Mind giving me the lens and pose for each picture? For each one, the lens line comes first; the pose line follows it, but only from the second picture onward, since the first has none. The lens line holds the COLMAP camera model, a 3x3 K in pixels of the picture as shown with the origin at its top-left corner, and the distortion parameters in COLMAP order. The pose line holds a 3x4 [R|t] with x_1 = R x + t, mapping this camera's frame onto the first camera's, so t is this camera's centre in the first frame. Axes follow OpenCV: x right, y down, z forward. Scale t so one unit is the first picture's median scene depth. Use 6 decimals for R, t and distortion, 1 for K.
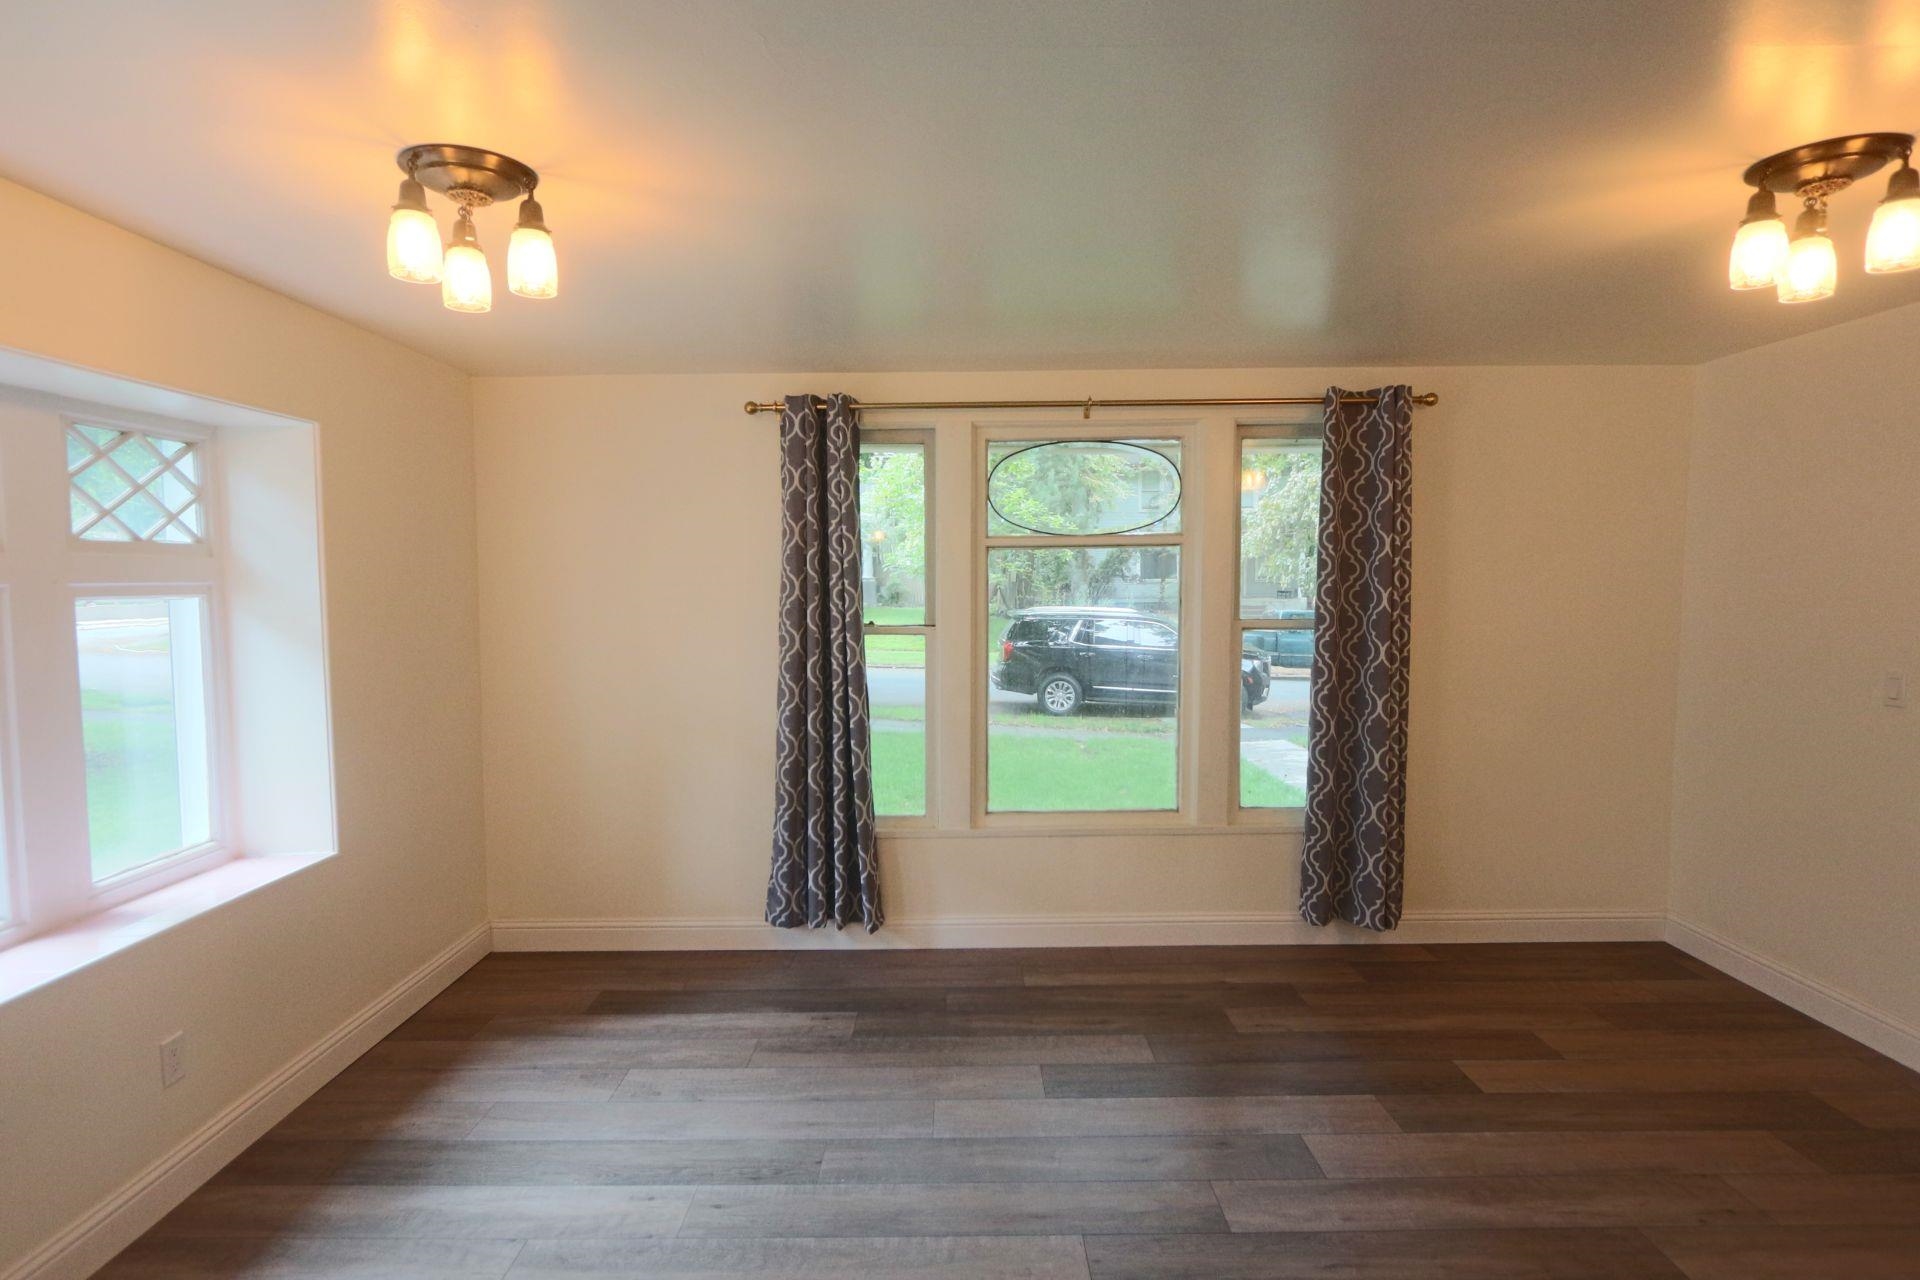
lens RADIAL K [[986.6, 0, 948.4], [0, 986.6, 649.0], [0, 0, 1]] dist [-0.014028, 0.000696]
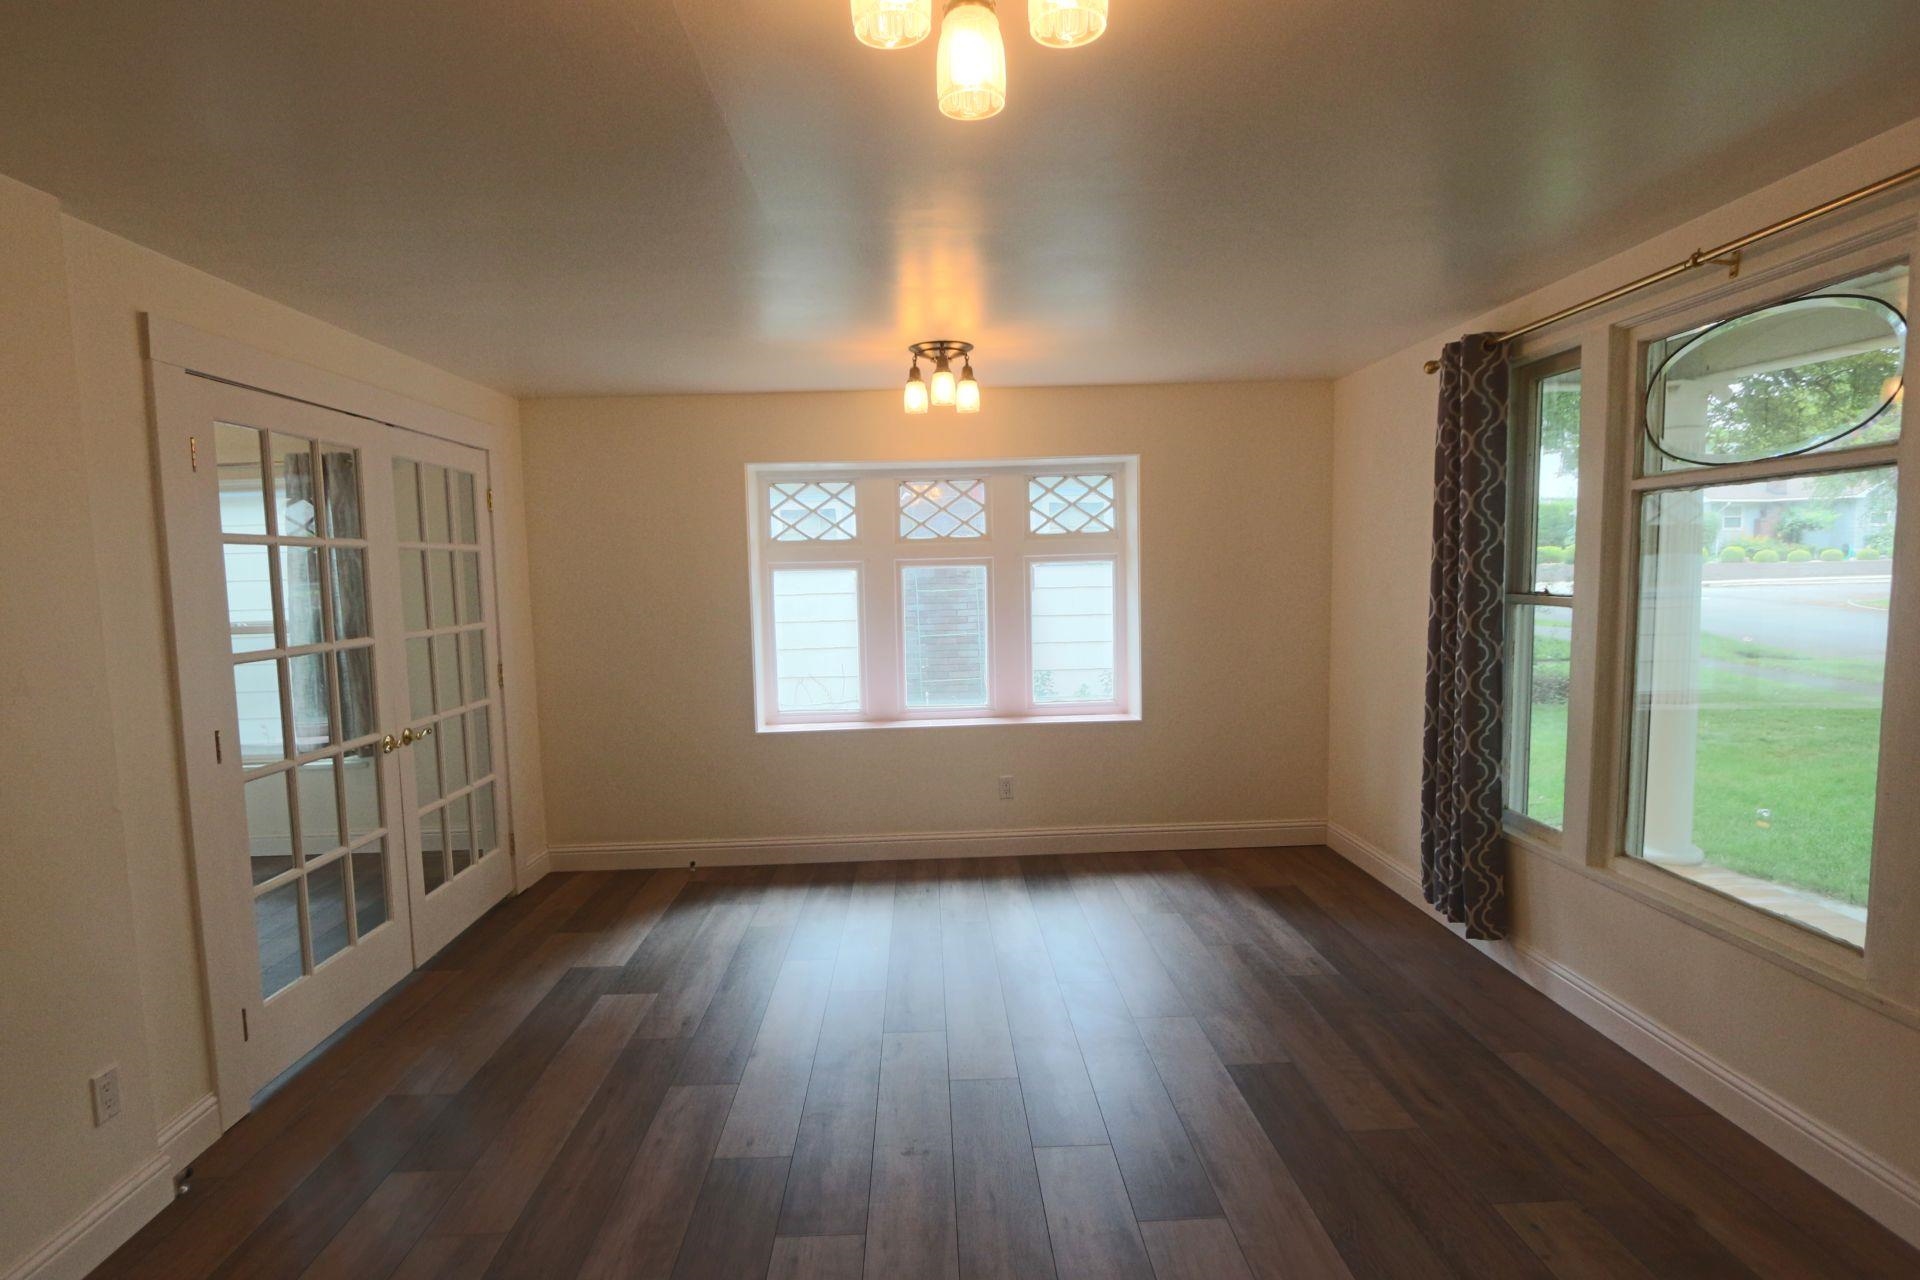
lens RADIAL K [[986.6, 0, 948.4], [0, 986.6, 649.0], [0, 0, 1]] dist [-0.014028, 0.000696]
pose [[0.033304, 0.089779, -0.995405, 0.939581], [-0.044588, 0.995099, 0.088259, -0.036580], [0.998450, 0.041444, 0.037144, 0.594591]]
